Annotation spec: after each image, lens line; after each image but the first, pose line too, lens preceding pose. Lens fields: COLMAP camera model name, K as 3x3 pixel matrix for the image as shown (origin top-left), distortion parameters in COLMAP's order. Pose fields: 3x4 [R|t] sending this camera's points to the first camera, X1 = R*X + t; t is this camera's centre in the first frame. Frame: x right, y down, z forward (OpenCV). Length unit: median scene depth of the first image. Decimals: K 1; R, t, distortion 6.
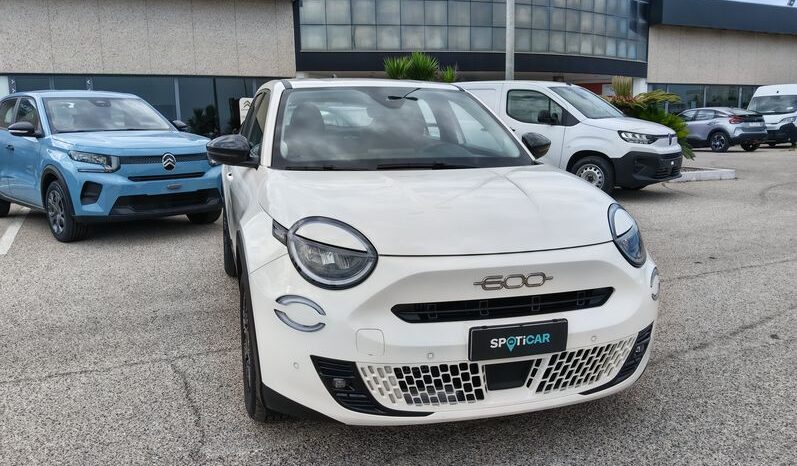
lens RADIAL K [[648.4, 0, 395.4], [0, 648.4, 239.7], [0, 0, 1]] dist [0.053589, -0.123209]
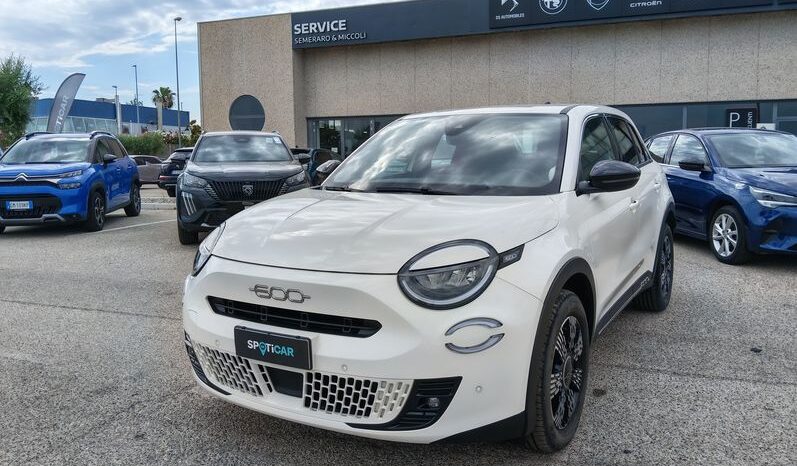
lens RADIAL K [[648.4, 0, 391.4], [0, 648.4, 239.4], [0, 0, 1]] dist [0.053589, -0.123209]
pose [[0.677982, 0.096504, -0.728717, 1.074347], [-0.128178, 0.991678, 0.012074, -0.061821], [0.723817, 0.085220, 0.684709, 0.378622]]
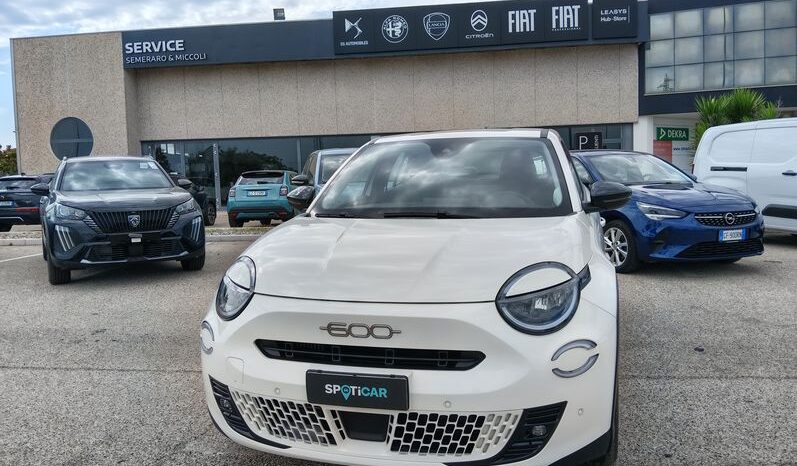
lens RADIAL K [[648.4, 0, 394.0], [0, 648.4, 236.3], [0, 0, 1]] dist [0.053589, -0.123209]
pose [[0.845145, 0.036529, -0.533287, 0.744720], [-0.077294, 0.995528, -0.054302, -0.030154], [0.528919, 0.087113, 0.844190, 0.165810]]
